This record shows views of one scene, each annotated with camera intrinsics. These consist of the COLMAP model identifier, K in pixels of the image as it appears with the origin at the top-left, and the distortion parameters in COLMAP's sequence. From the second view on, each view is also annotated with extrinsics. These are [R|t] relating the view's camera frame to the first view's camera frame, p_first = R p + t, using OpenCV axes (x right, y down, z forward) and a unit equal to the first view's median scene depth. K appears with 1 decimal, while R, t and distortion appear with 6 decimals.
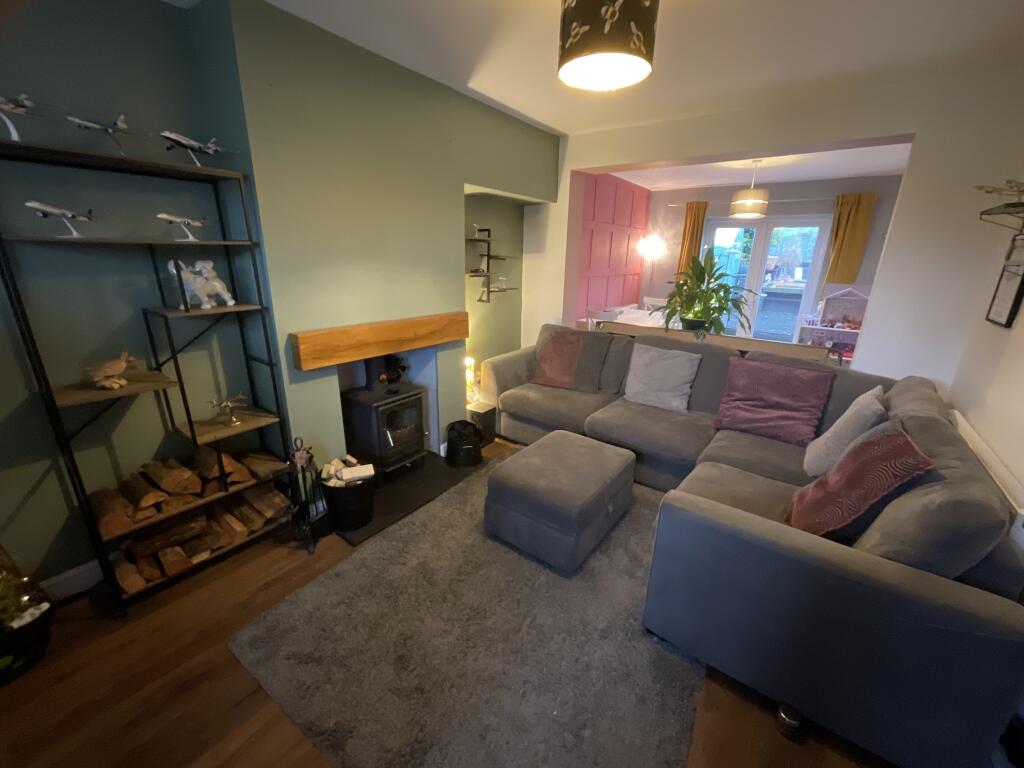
lens RADIAL K [[412.3, 0, 508.8], [0, 412.3, 384.1], [0, 0, 1]] dist [-0.002865, 0.000577]
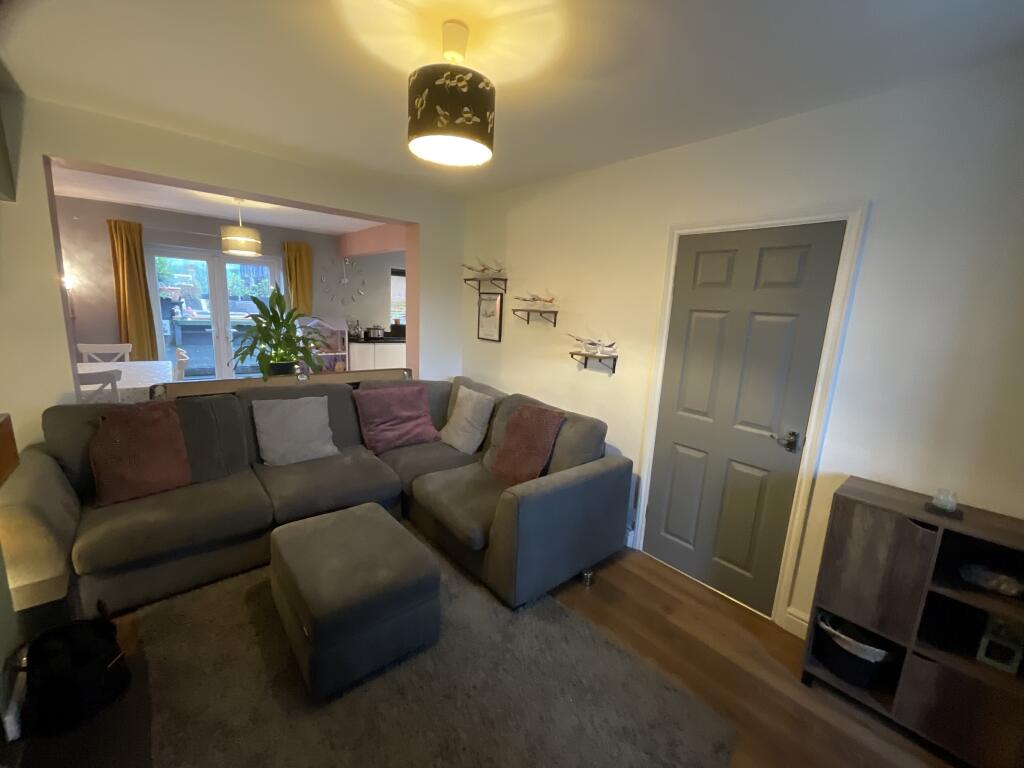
lens RADIAL K [[412.3, 0, 515.3], [0, 412.3, 385.3], [0, 0, 1]] dist [-0.002865, 0.000577]
pose [[0.218034, -0.193053, 0.956657, -0.432876], [0.250825, 0.958398, 0.136238, -0.126780], [-0.943159, 0.210249, 0.257386, 0.328265]]
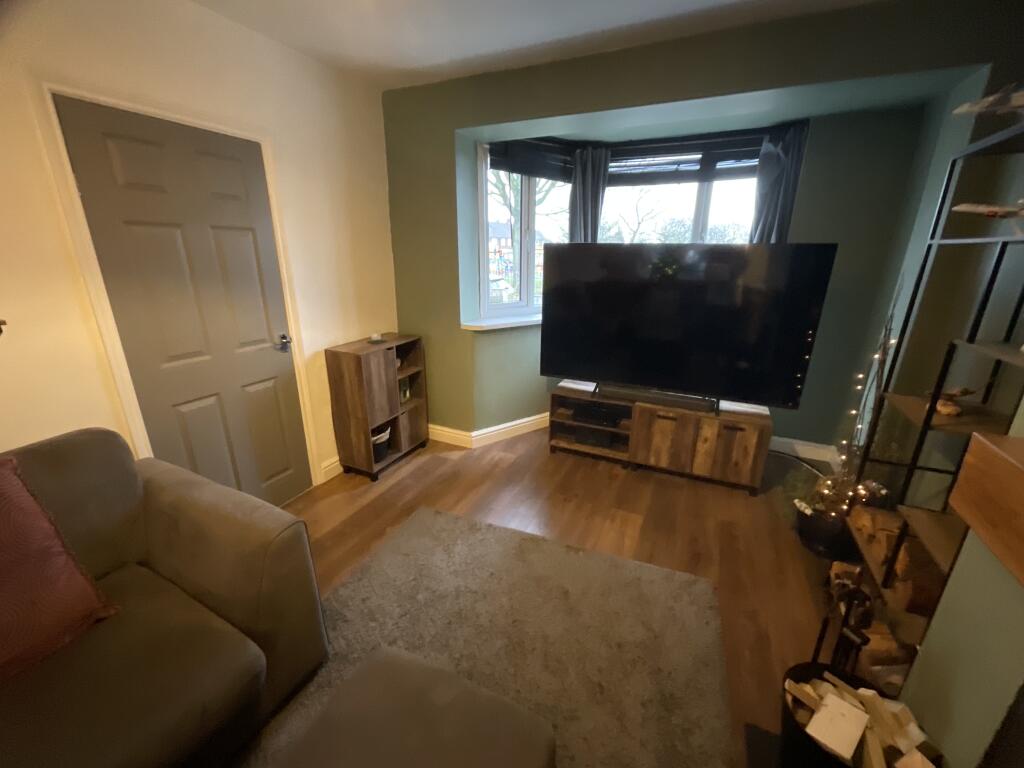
lens RADIAL K [[412.3, 0, 512.2], [0, 412.3, 381.2], [0, 0, 1]] dist [-0.002865, 0.000577]
pose [[-0.979851, 0.030366, -0.197406, 0.055872], [-0.089400, 0.817150, 0.569450, -0.268397], [0.178602, 0.575624, -0.797971, 0.873986]]
